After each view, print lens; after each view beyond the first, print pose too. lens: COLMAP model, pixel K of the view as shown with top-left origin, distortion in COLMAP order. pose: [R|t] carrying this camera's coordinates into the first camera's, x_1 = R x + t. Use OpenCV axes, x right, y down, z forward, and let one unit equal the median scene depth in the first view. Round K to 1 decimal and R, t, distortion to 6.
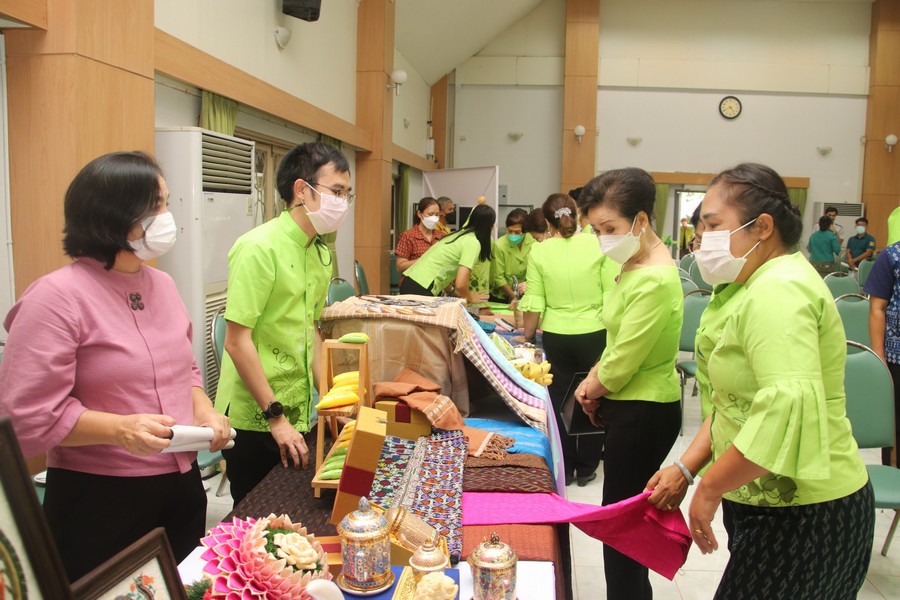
lens RADIAL K [[775.1, 0, 463.3], [0, 775.1, 276.4], [0, 0, 1]] dist [-0.161051, 0.141084]
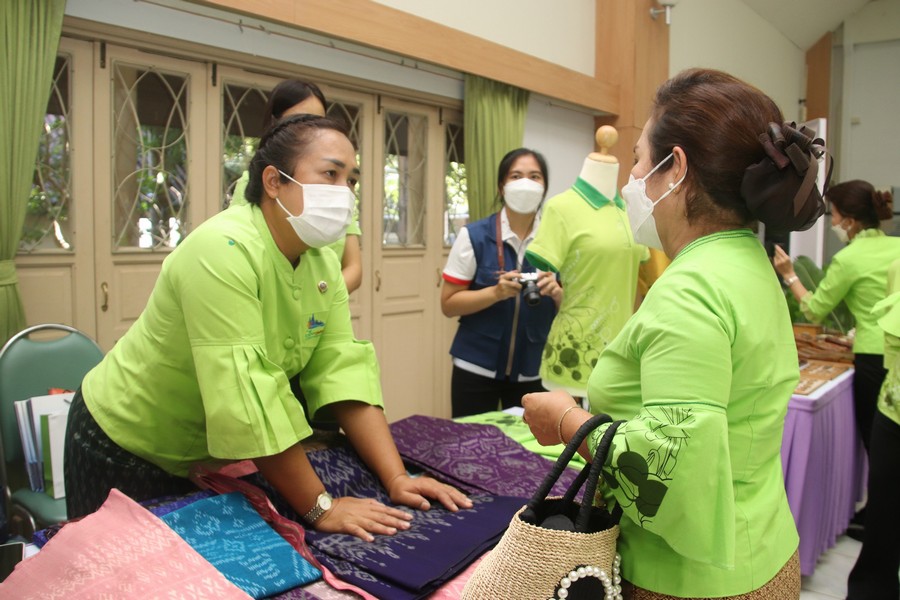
lens RADIAL K [[754.3, 0, 482.2], [0, 754.3, 271.7], [0, 0, 1]] dist [-0.059555, 0.002600]
pose [[0.849937, 0.021665, -0.526439, 0.069568], [-0.045718, 0.998418, -0.032723, -0.007688], [0.524897, 0.051880, 0.849583, 0.271785]]
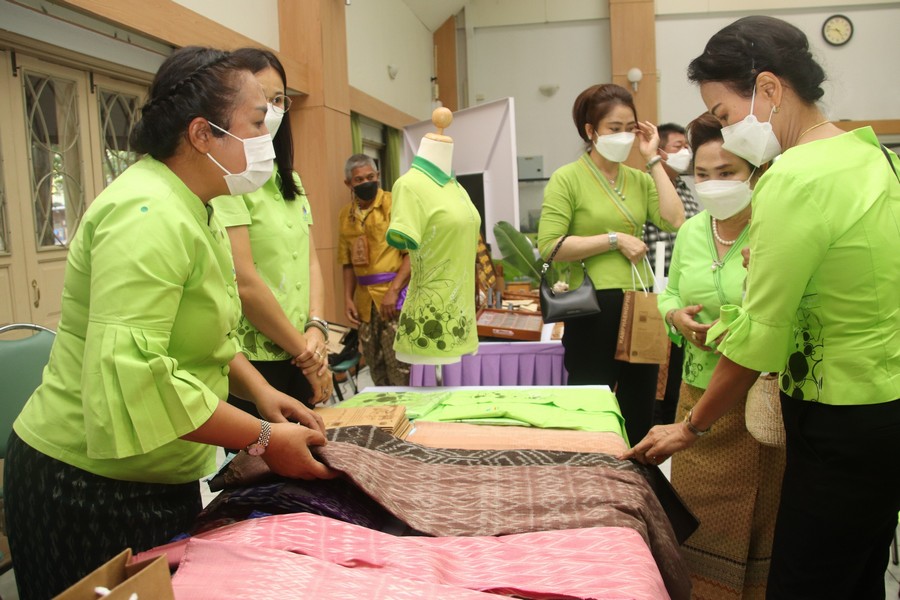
lens RADIAL K [[775.1, 0, 463.3], [0, 775.1, 276.4], [0, 0, 1]] dist [-0.161051, 0.141084]
pose [[0.996113, -0.057857, -0.066424, 0.023610], [0.058204, 0.998299, 0.003297, -0.007452], [0.066120, -0.007151, 0.997786, 0.248264]]
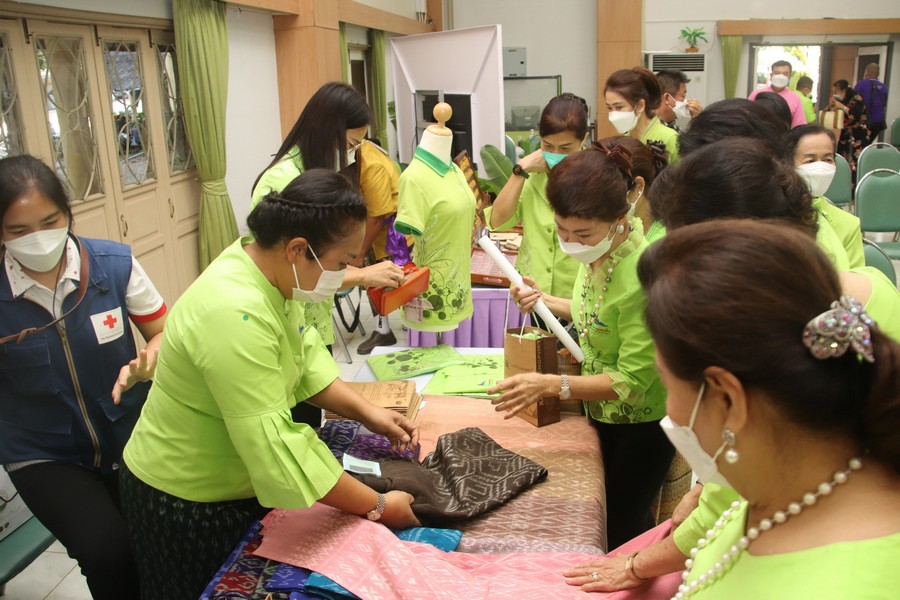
lens RADIAL K [[775.1, 0, 463.3], [0, 775.1, 276.4], [0, 0, 1]] dist [-0.161051, 0.141084]
pose [[0.997913, -0.043945, -0.047311, 0.021789], [0.051720, 0.982638, 0.178177, -0.035182], [0.038660, -0.180252, 0.982860, 0.227952]]
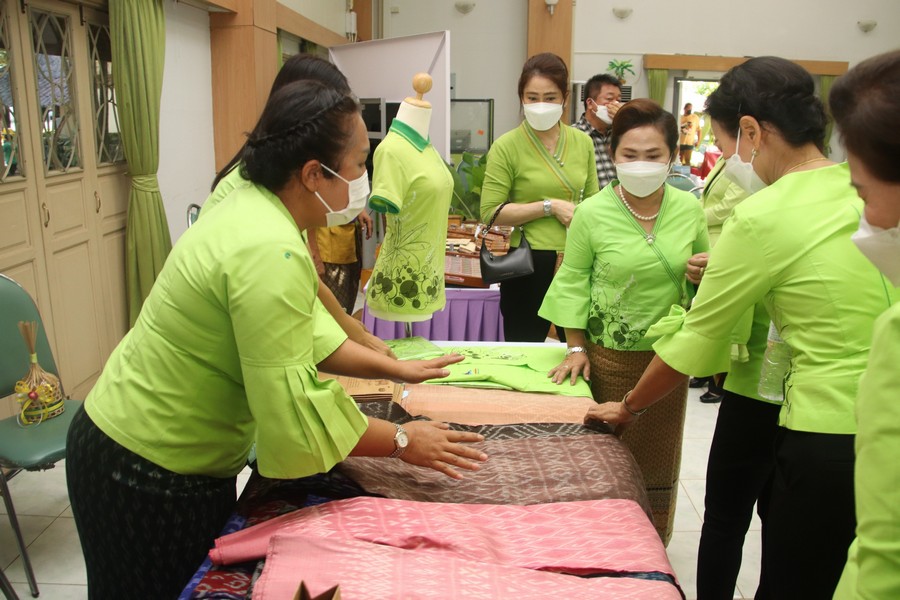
lens RADIAL K [[775.1, 0, 463.3], [0, 775.1, 276.4], [0, 0, 1]] dist [-0.161051, 0.141084]
pose [[0.997077, -0.028594, 0.070850, 0.005853], [0.018989, 0.990972, 0.132715, -0.021301], [-0.074005, -0.130982, 0.988619, 0.240713]]
